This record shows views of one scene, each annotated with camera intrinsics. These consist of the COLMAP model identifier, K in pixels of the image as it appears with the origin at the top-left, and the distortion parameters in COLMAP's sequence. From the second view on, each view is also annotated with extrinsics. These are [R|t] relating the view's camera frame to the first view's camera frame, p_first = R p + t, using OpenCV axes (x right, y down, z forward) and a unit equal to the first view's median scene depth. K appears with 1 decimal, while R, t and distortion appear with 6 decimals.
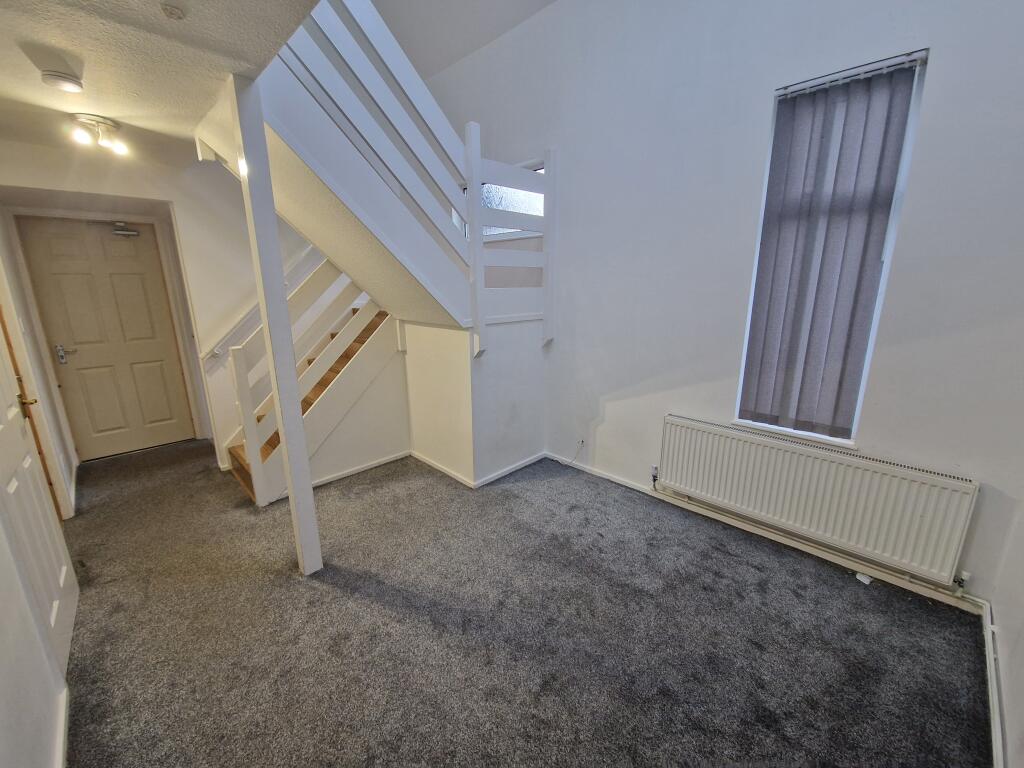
lens RADIAL K [[414.0, 0, 507.6], [0, 414.0, 384.8], [0, 0, 1]] dist [0.003854, -0.005208]
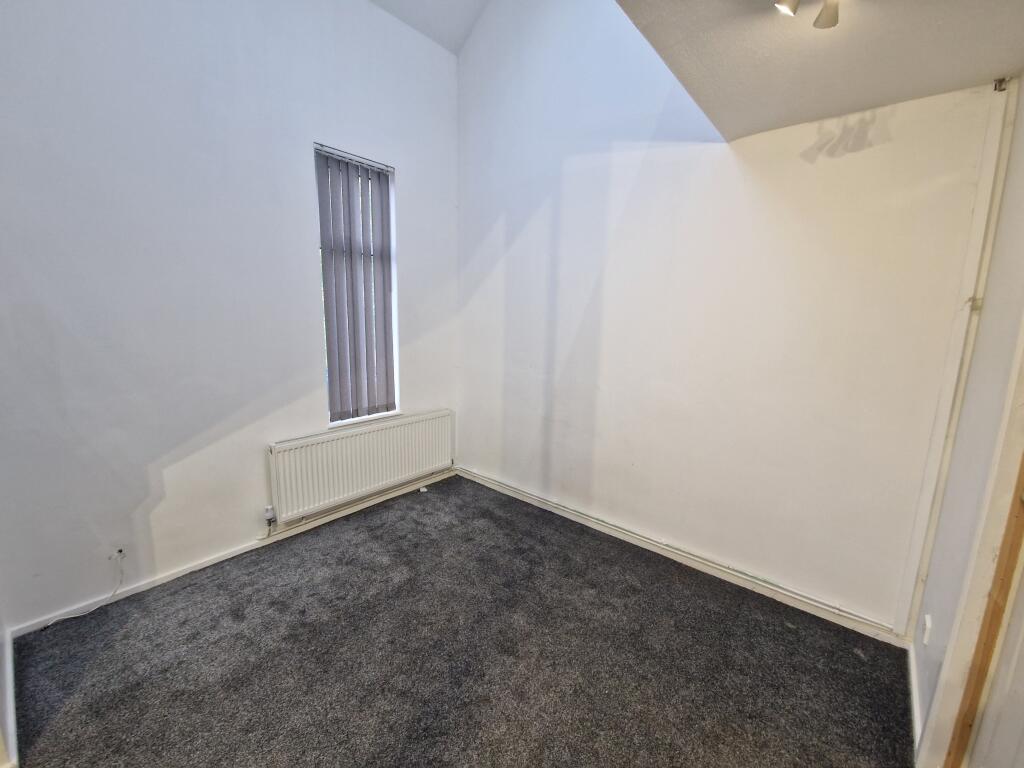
lens RADIAL K [[414.0, 0, 507.6], [0, 414.0, 384.8], [0, 0, 1]] dist [0.003854, -0.005208]
pose [[-0.085428, -0.157795, 0.983770, -0.657340], [0.216310, 0.960891, 0.172909, -0.122895], [-0.972580, 0.227571, -0.047955, 0.647460]]
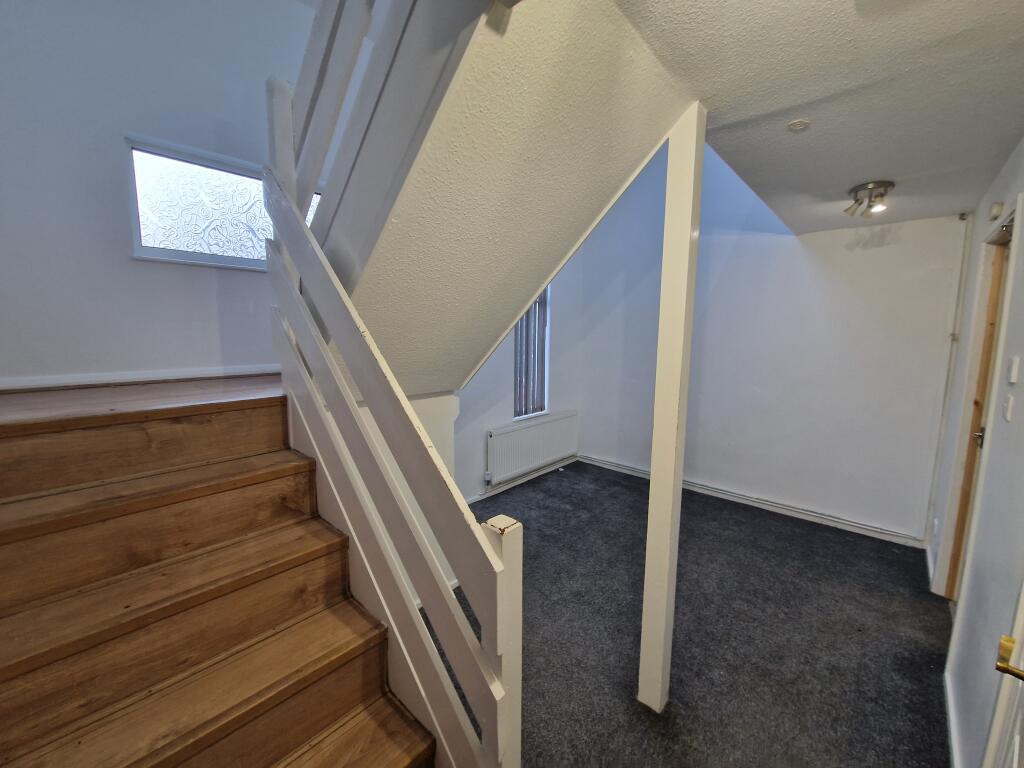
lens RADIAL K [[414.0, 0, 507.6], [0, 414.0, 384.8], [0, 0, 1]] dist [0.003854, -0.005208]
pose [[-0.056551, -0.118889, 0.991296, -1.194586], [0.231209, 0.964335, 0.128845, -0.297533], [-0.971259, 0.236483, -0.027046, 1.187392]]
